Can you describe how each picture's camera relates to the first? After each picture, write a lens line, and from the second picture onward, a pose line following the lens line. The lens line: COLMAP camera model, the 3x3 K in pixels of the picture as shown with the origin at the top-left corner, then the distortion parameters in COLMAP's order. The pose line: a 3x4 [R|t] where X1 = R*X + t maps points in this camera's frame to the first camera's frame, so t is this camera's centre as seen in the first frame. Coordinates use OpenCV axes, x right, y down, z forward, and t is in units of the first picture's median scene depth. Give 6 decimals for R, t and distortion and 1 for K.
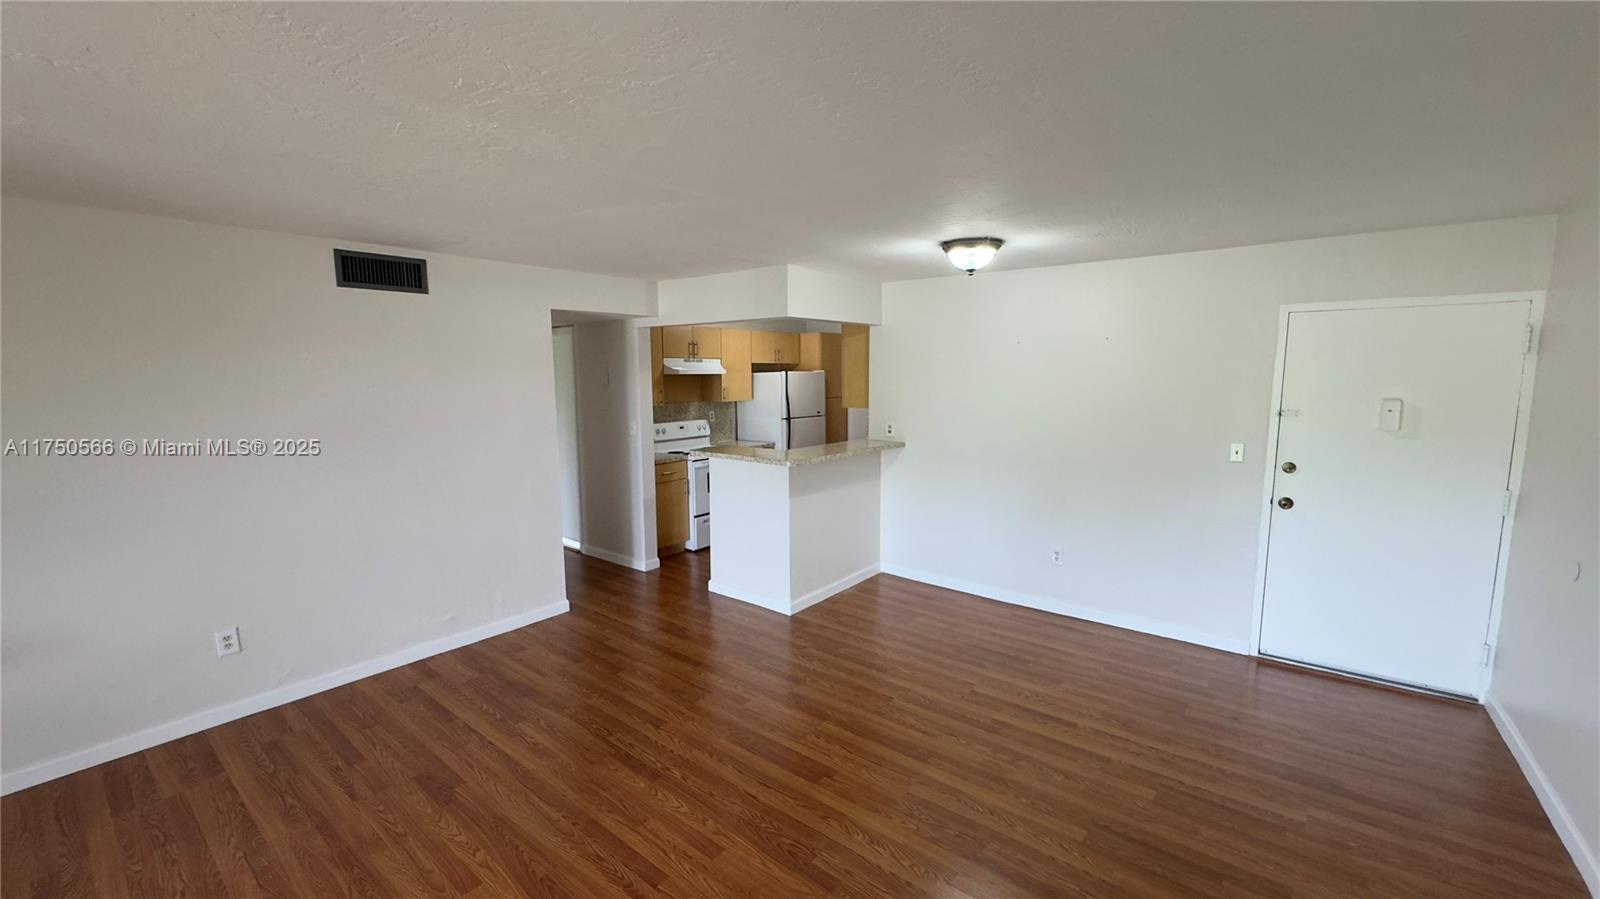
lens RADIAL K [[638.0, 0, 799.0], [0, 638.0, 452.5], [0, 0, 1]] dist [-0.006935, -0.000184]
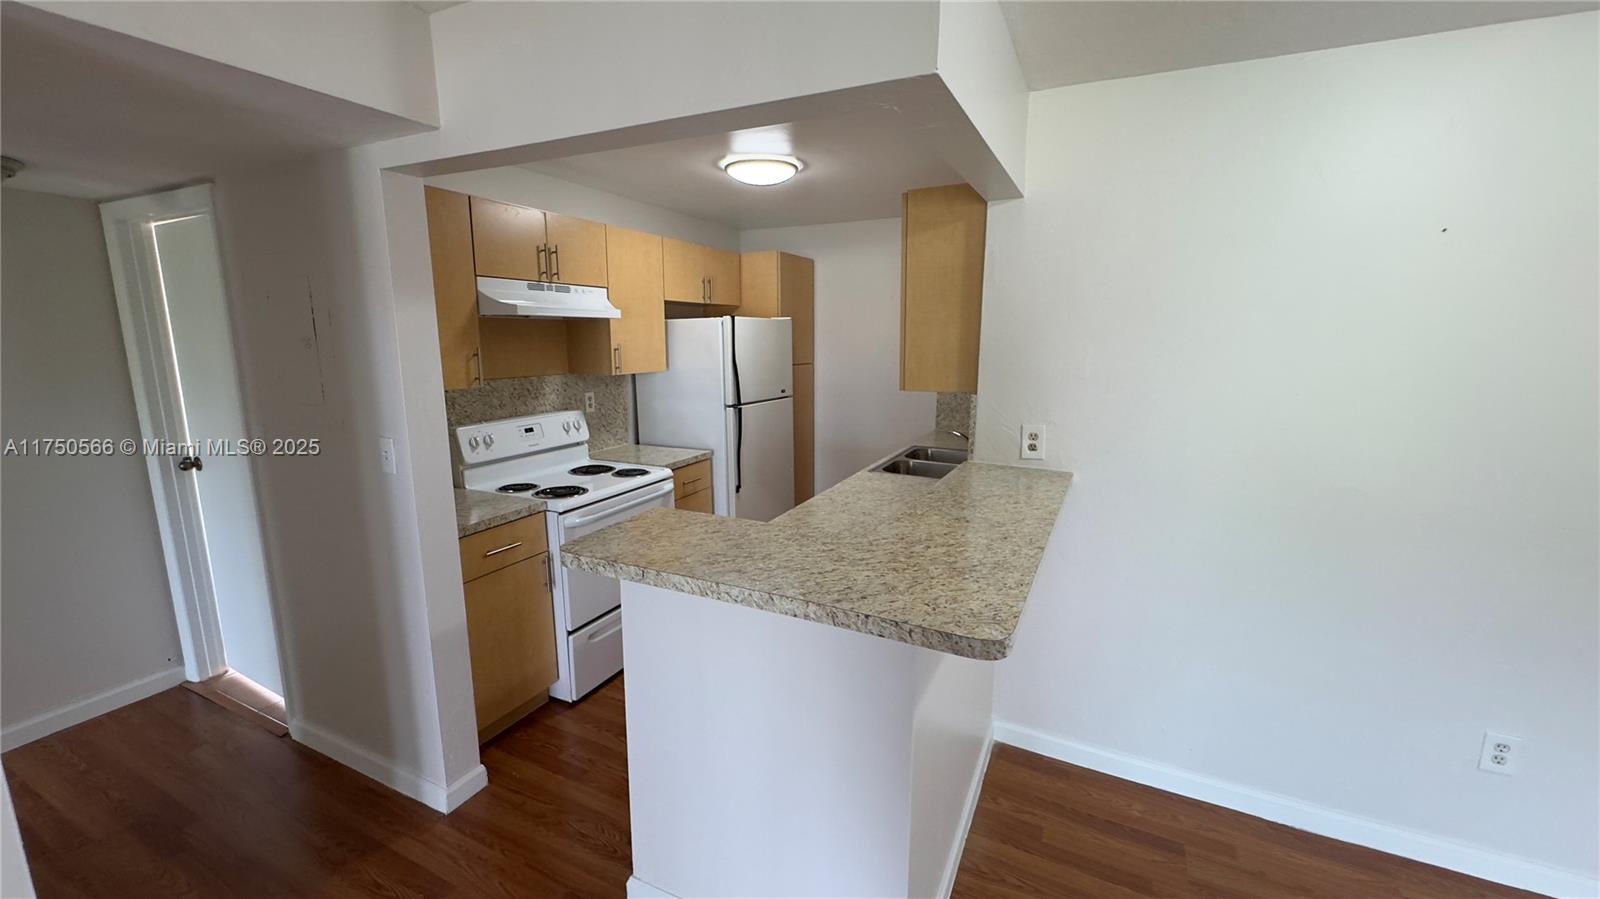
lens RADIAL K [[638.0, 0, 799.0], [0, 638.0, 452.5], [0, 0, 1]] dist [-0.006935, -0.000184]
pose [[0.976550, -0.031737, 0.212940, -0.089410], [0.019052, 0.997934, 0.061360, -0.048486], [-0.214448, -0.055864, 0.975137, 0.494607]]
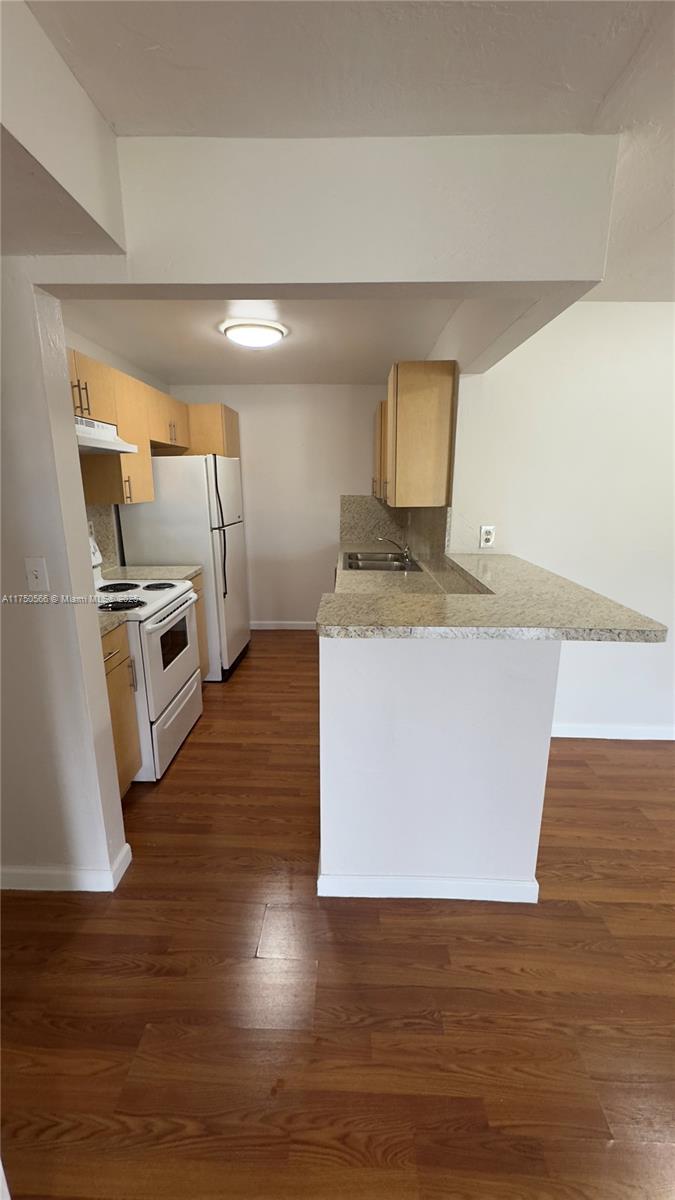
lens RADIAL K [[478.5, 0, 337.5], [0, 478.5, 600.0], [0, 0, 1]] dist [-0.006935, -0.000184]
pose [[0.799754, -0.137668, 0.584330, -0.240763], [0.068532, 0.987924, 0.138956, -0.042191], [-0.596403, -0.071085, 0.799531, 0.557086]]
